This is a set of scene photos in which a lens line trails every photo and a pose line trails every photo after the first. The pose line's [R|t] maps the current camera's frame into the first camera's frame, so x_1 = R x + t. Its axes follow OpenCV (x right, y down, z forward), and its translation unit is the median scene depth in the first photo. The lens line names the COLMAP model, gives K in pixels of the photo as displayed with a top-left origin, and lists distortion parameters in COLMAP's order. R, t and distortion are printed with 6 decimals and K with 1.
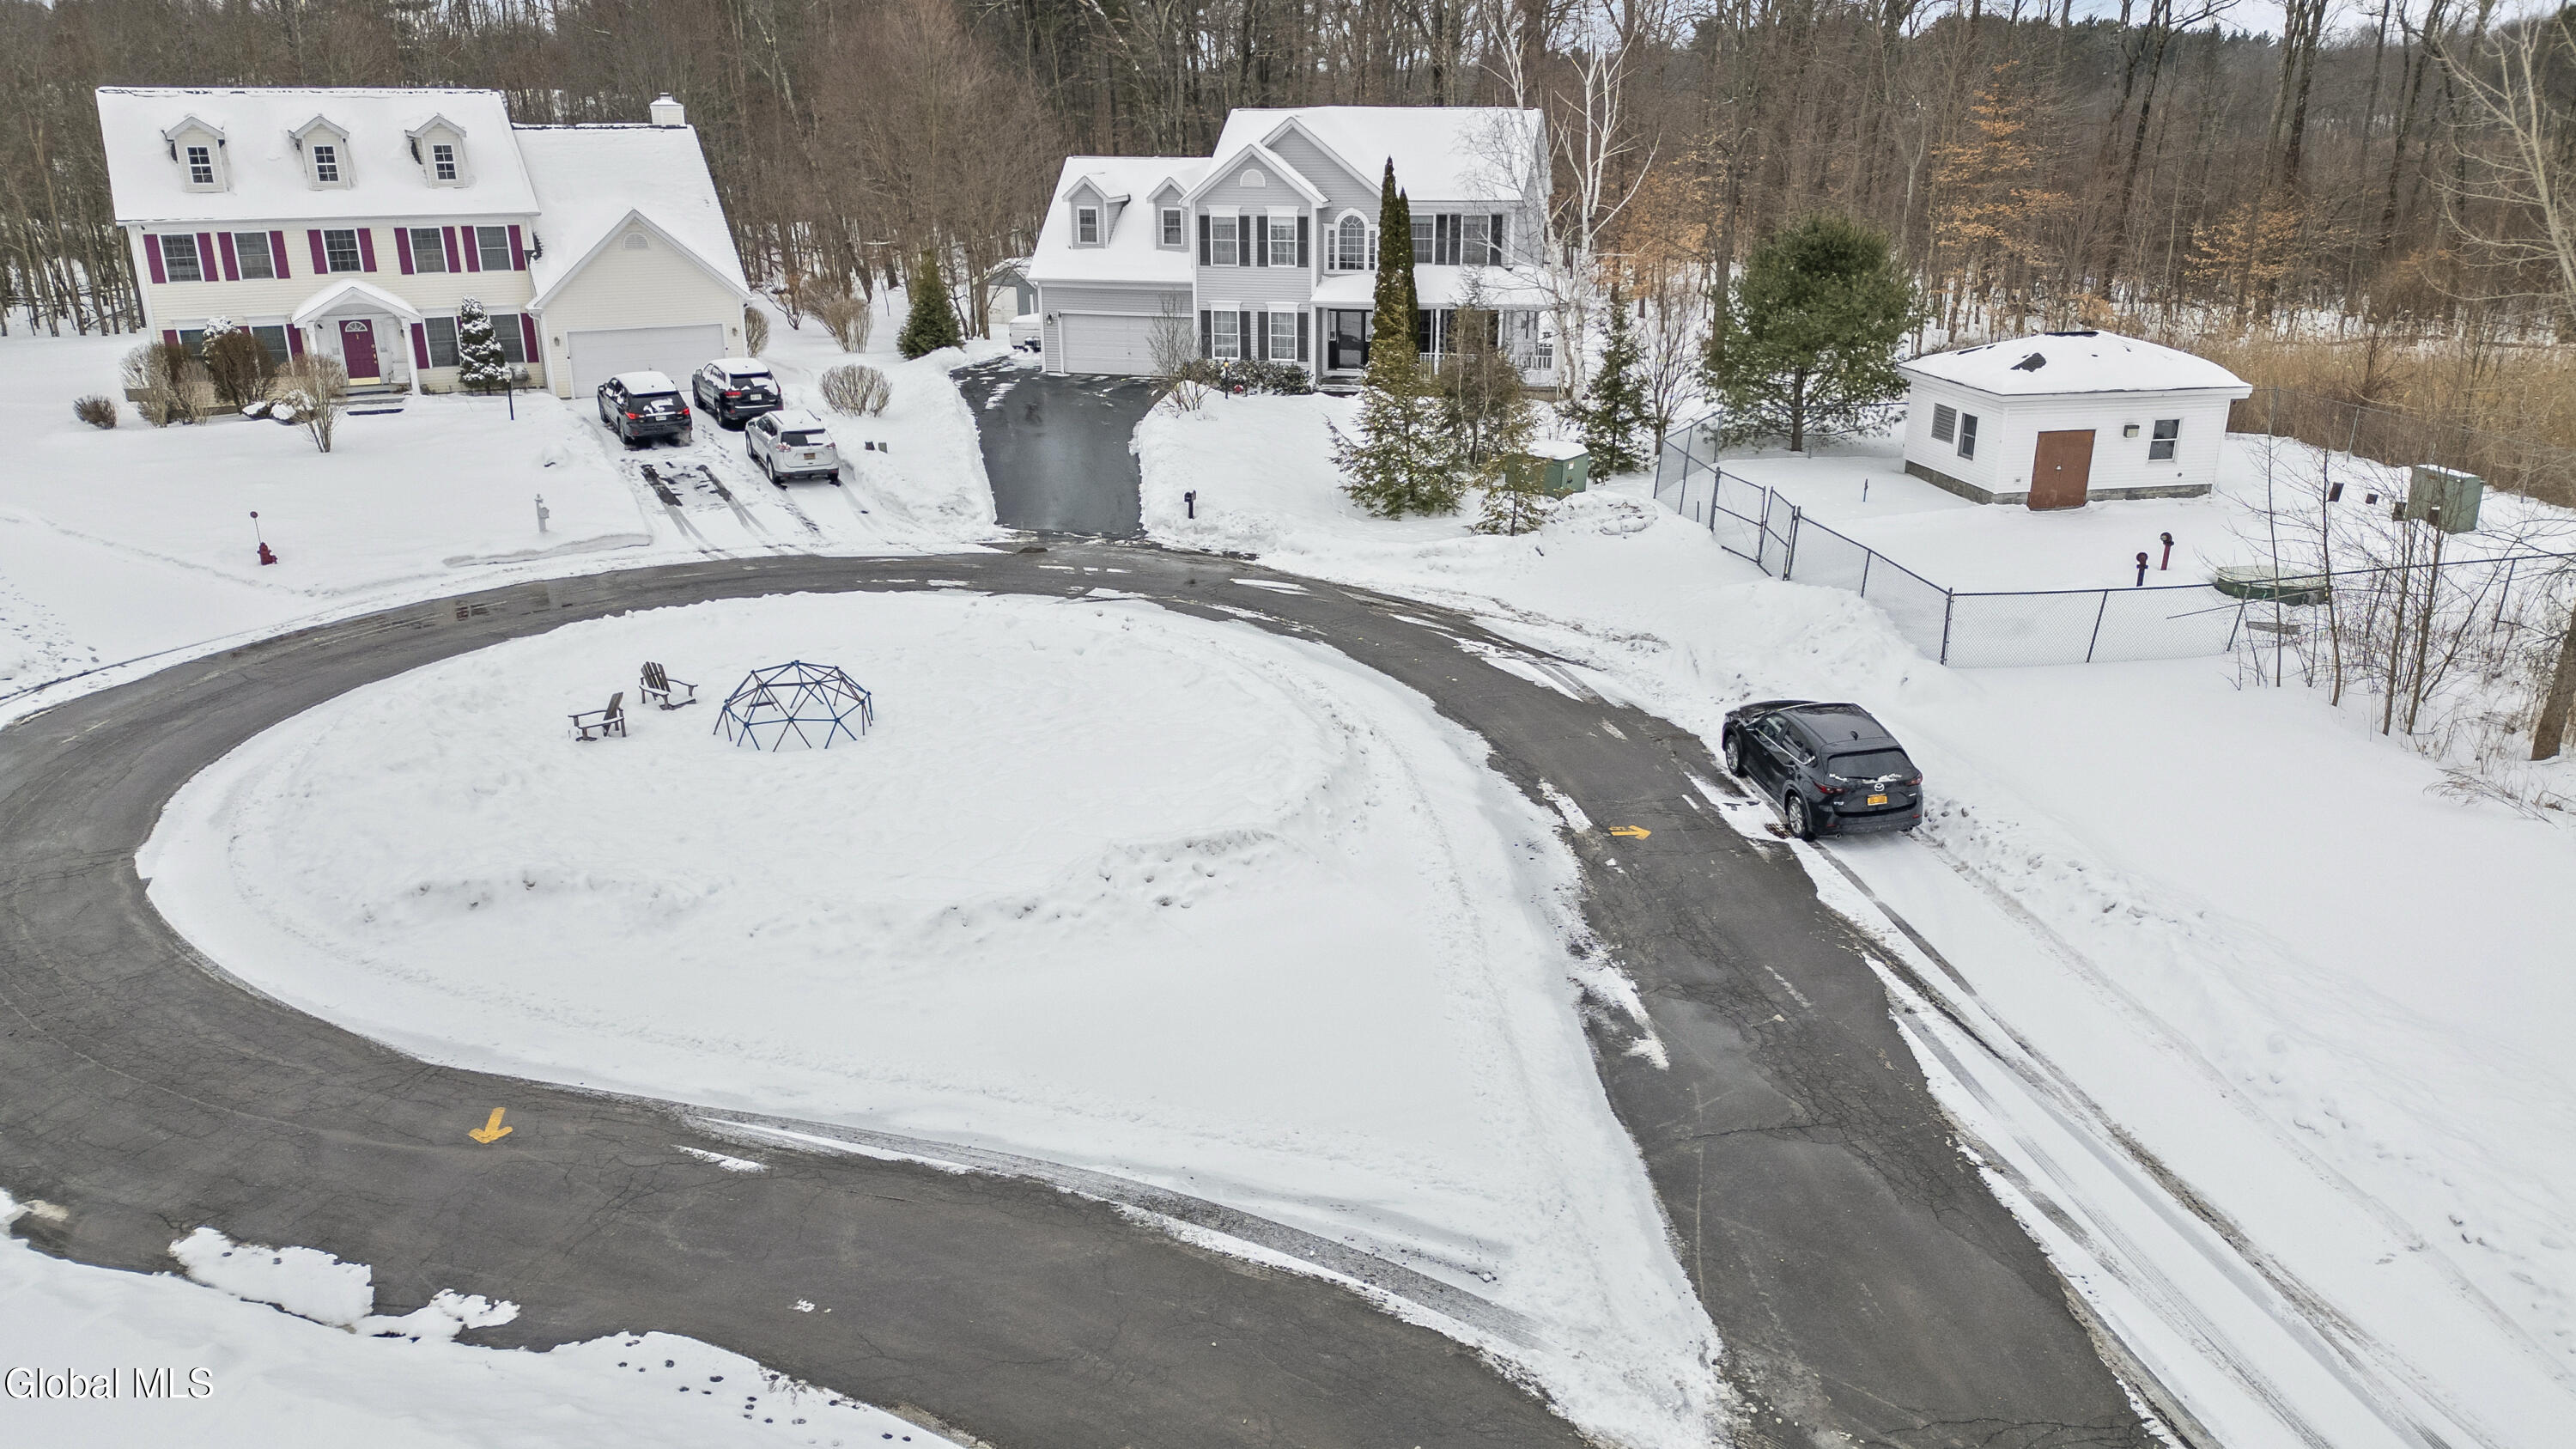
lens RADIAL K [[1760.4, 0, 1277.0], [0, 1760.4, 770.3], [0, 0, 1]] dist [0.115593, -0.159289]
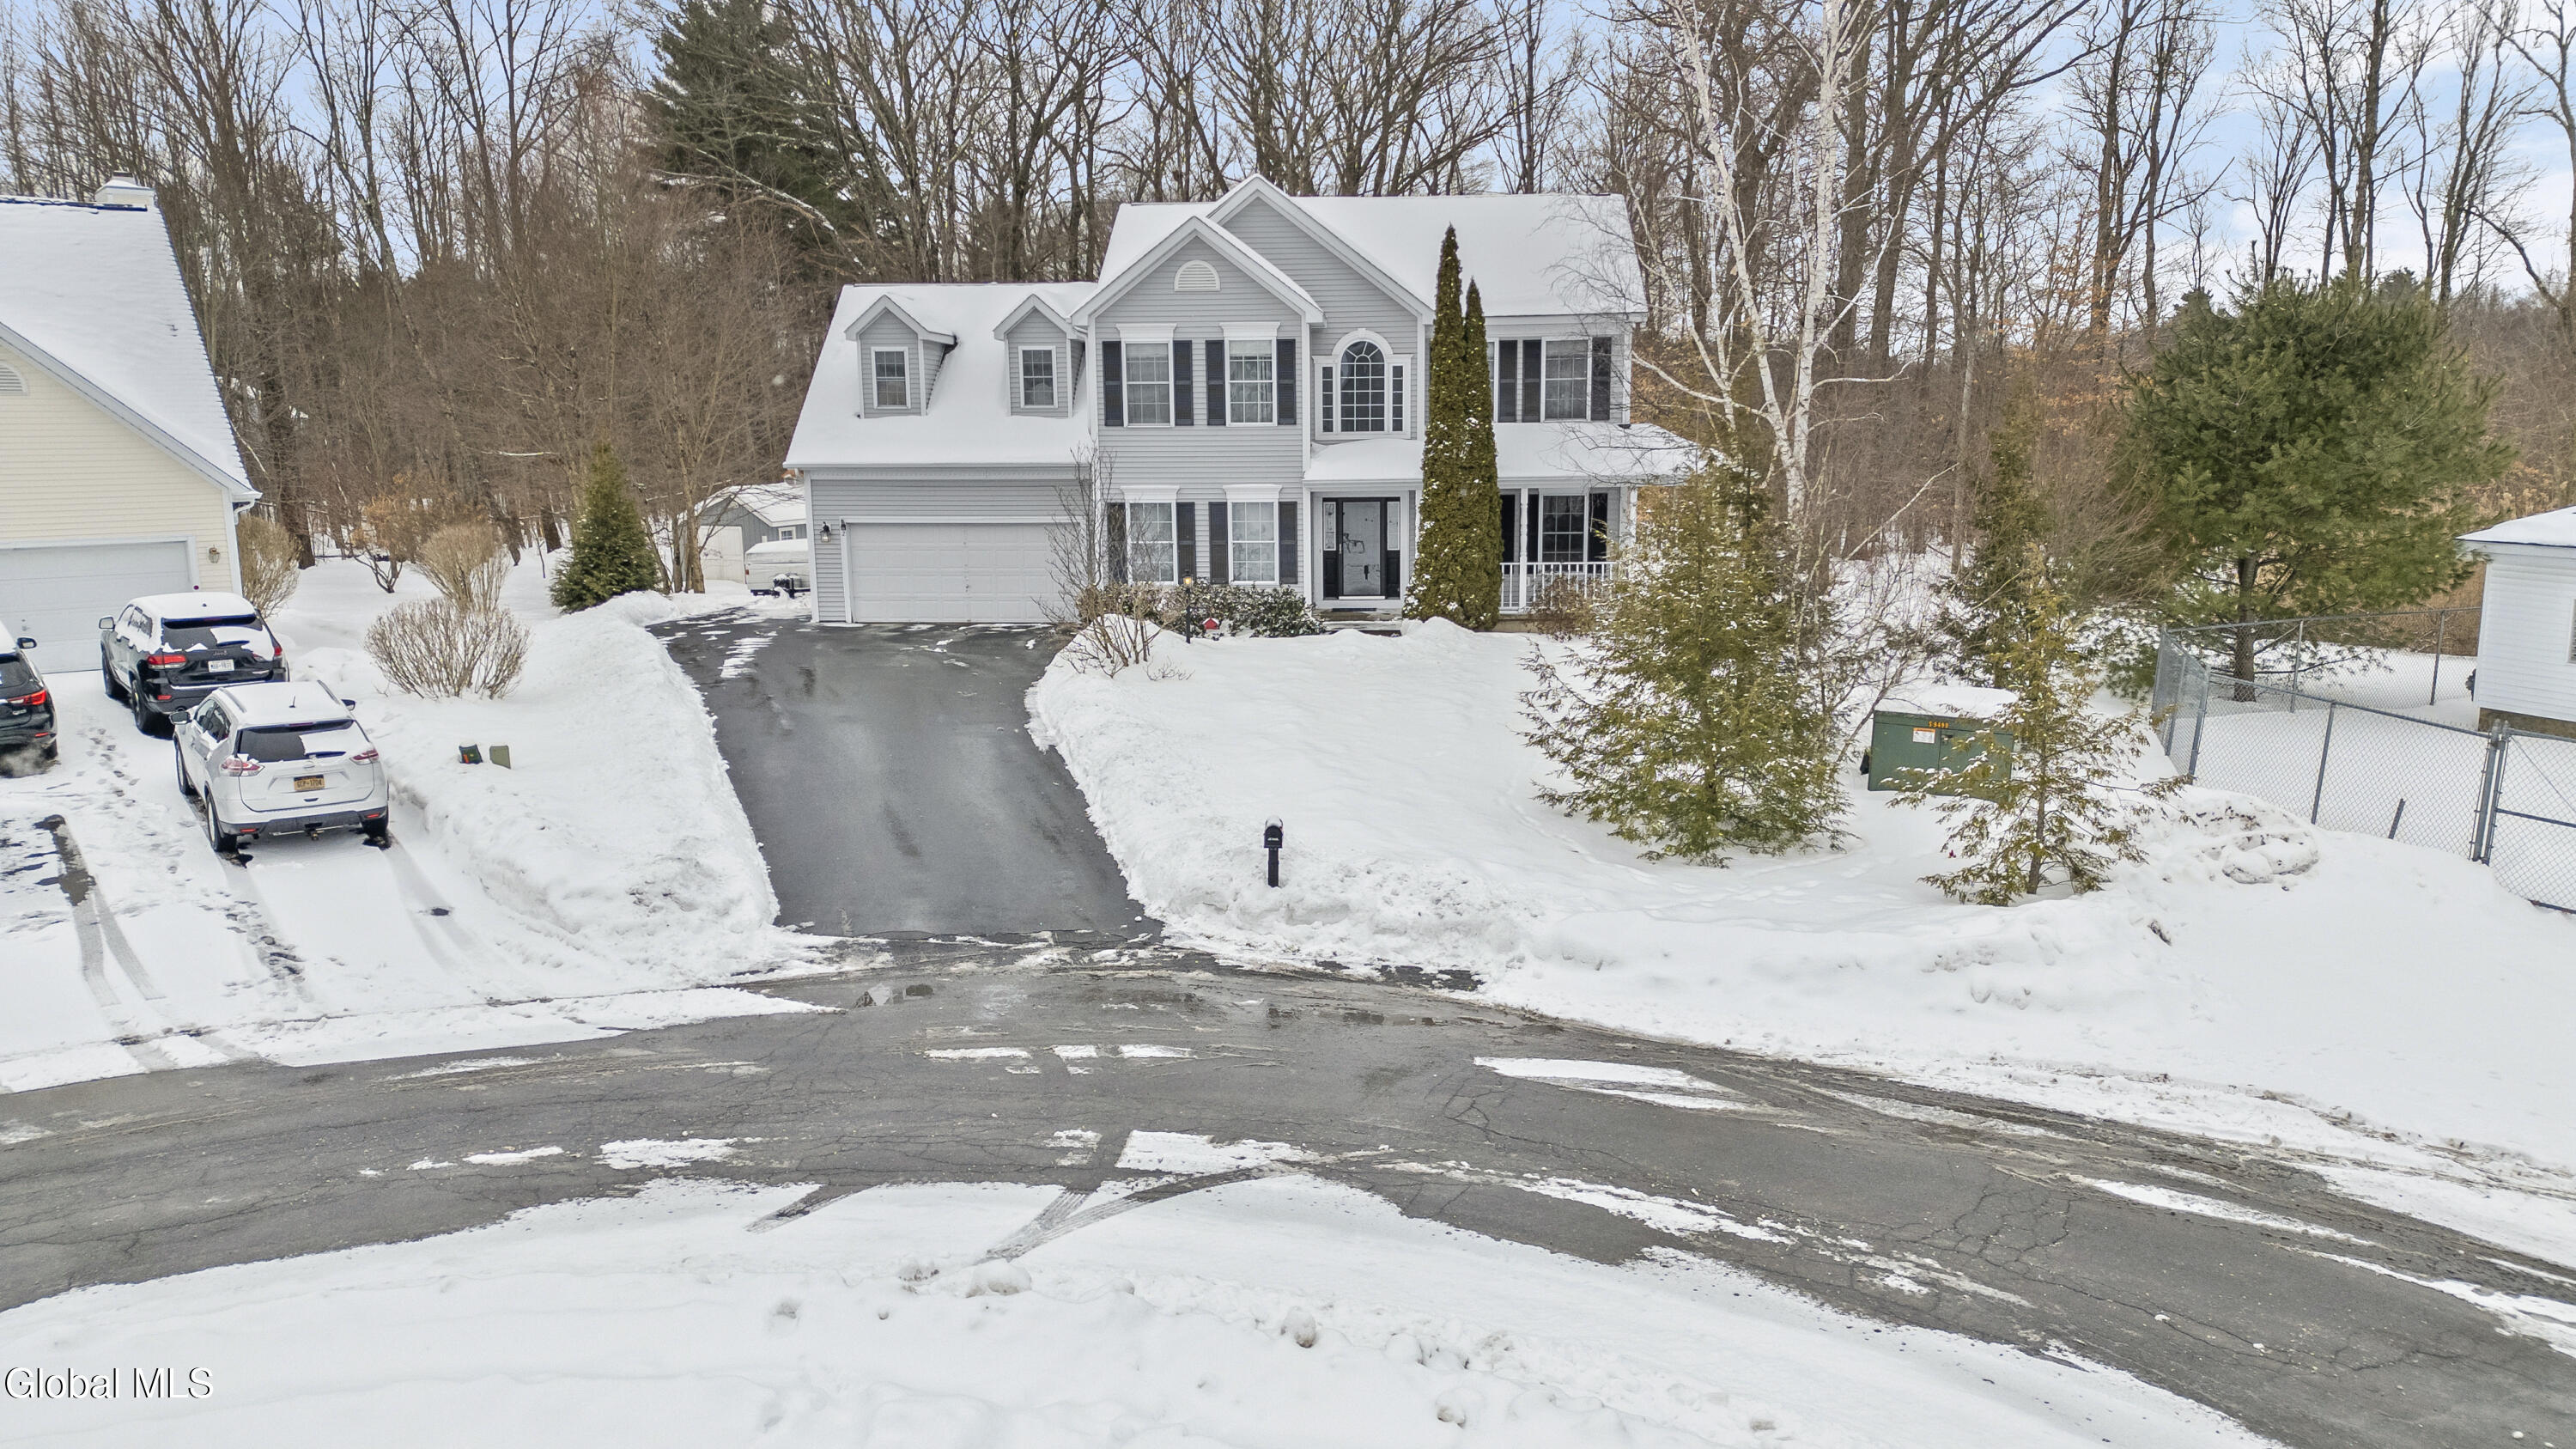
lens RADIAL K [[1760.4, 0, 1277.0], [0, 1760.4, 770.3], [0, 0, 1]] dist [0.115593, -0.159289]
pose [[0.985115, -0.040587, 0.167035, -0.093718], [0.067860, 0.984624, -0.160965, -0.083350], [-0.157933, 0.169904, 0.972723, 0.479182]]
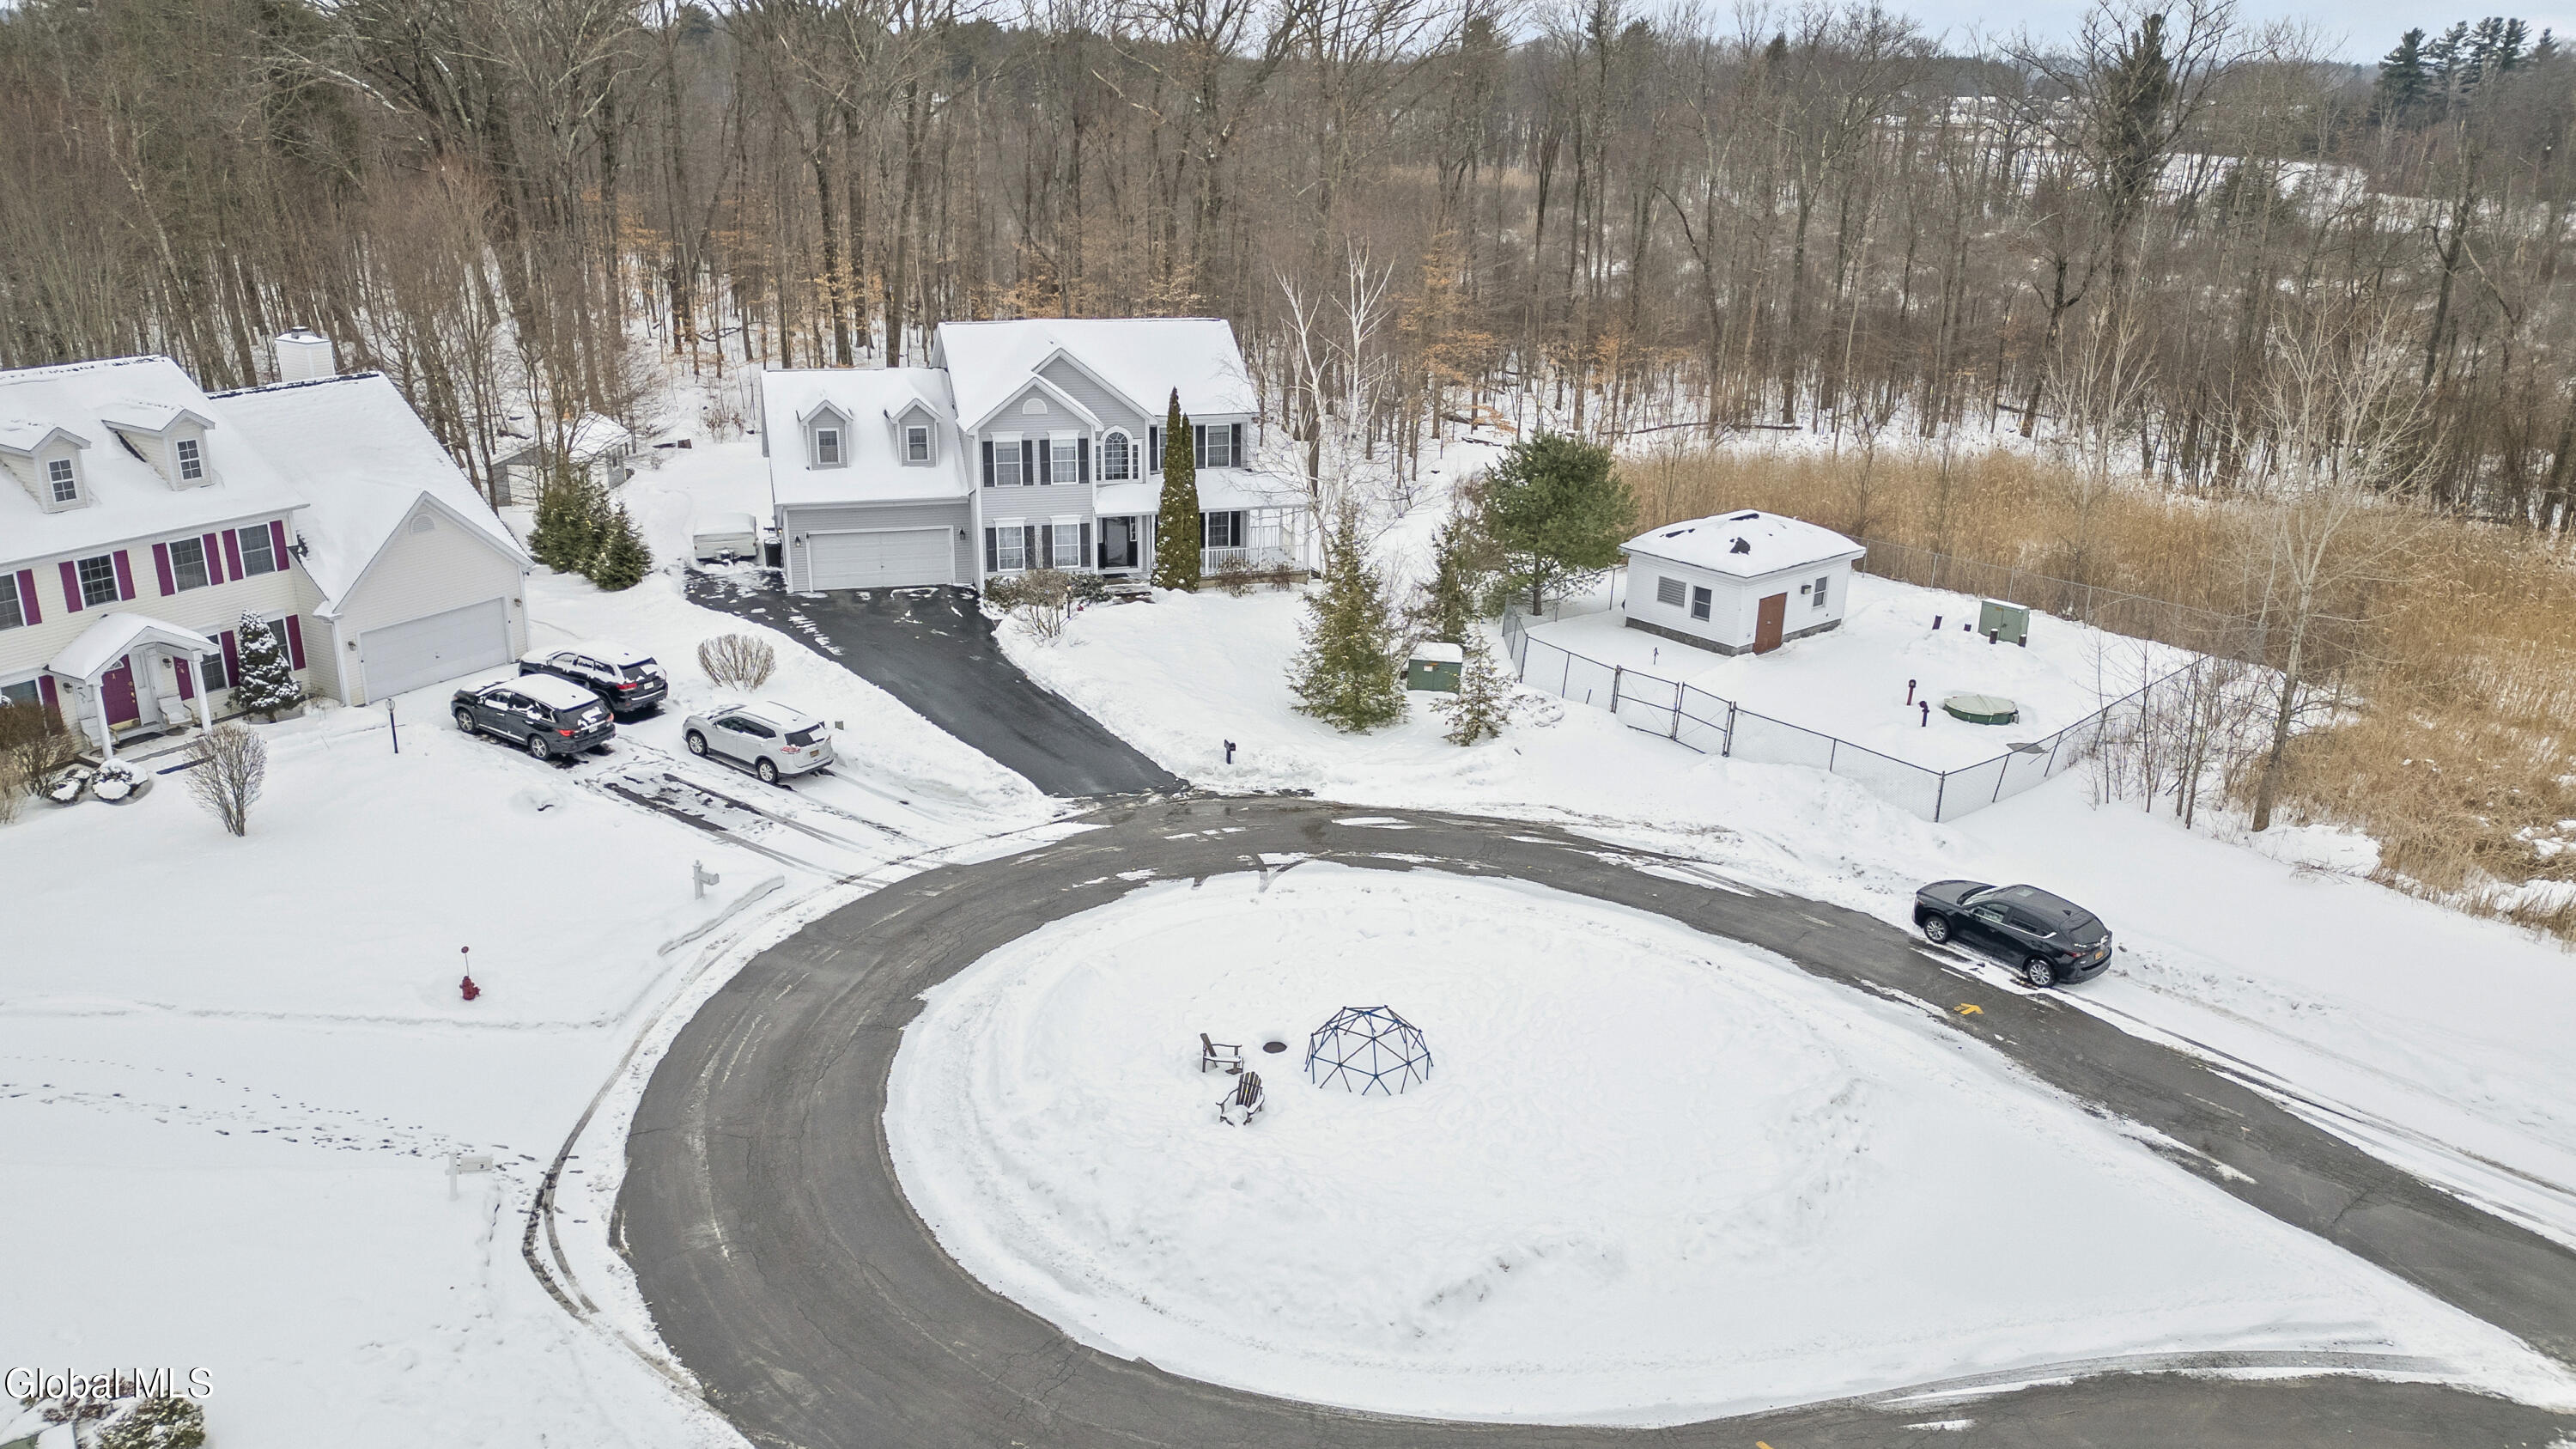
lens RADIAL K [[1824.6, 0, 1259.1], [0, 1824.6, 785.5], [0, 0, 1]] dist [0.110277, -0.115718]
pose [[0.863226, -0.165662, 0.476861, -0.473397], [0.159784, 0.985718, 0.053192, -0.151632], [-0.478862, 0.030278, 0.877368, -0.018802]]
